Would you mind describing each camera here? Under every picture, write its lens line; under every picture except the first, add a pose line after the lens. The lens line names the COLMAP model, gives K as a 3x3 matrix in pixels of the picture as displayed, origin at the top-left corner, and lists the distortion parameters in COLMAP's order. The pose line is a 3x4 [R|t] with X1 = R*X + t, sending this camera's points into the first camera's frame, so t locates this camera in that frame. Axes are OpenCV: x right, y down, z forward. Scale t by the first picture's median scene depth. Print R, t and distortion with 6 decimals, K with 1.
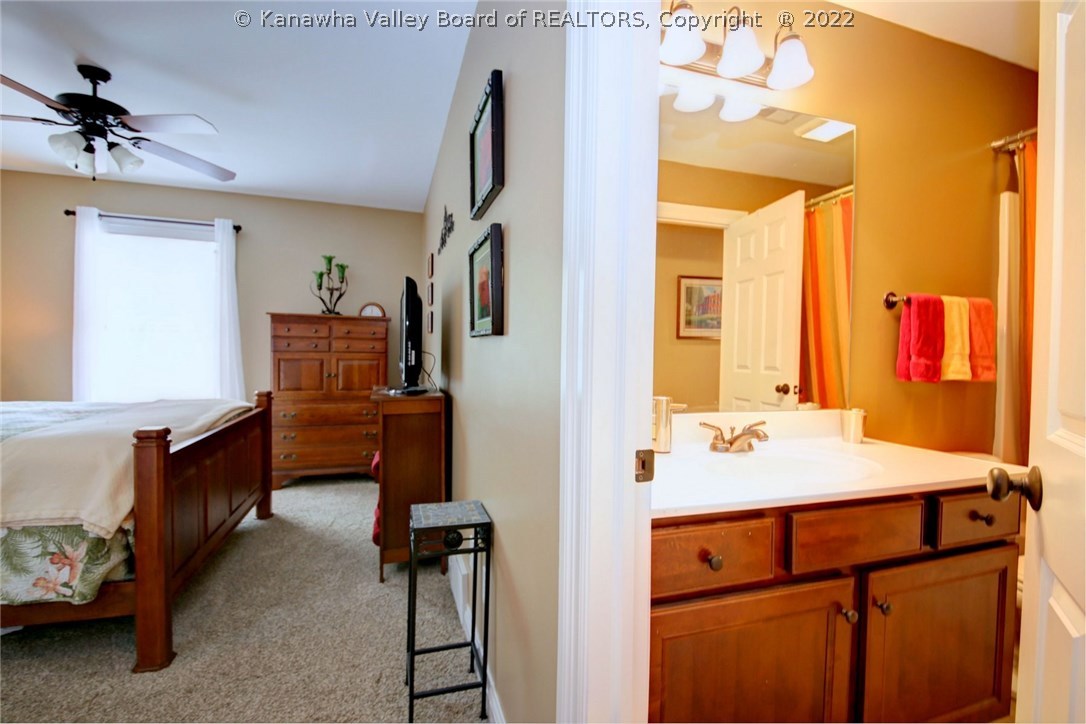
lens RADIAL K [[490.3, 0, 565.0], [0, 490.3, 353.3], [0, 0, 1]] dist [0.002474, -0.000075]
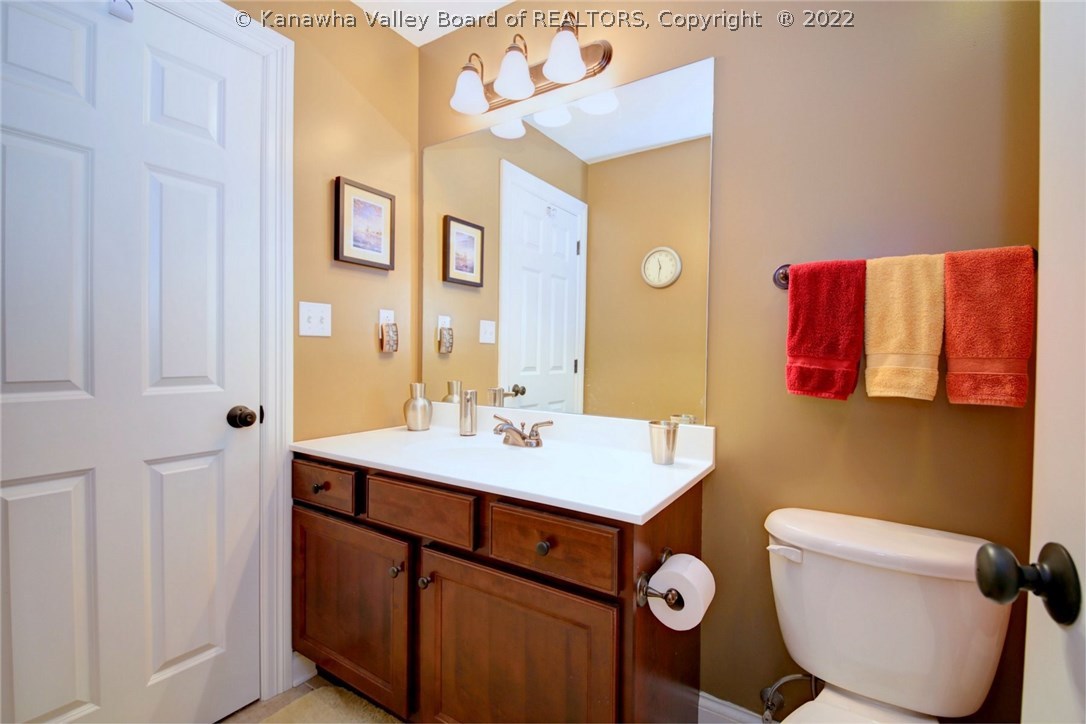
lens RADIAL K [[490.3, 0, 546.1], [0, 490.3, 362.6], [0, 0, 1]] dist [0.002474, -0.000075]
pose [[0.627795, 0.011976, -0.778287, 1.213517], [-0.008574, 0.999927, 0.008471, 0.013431], [0.778332, 0.001355, 0.627852, 0.381305]]
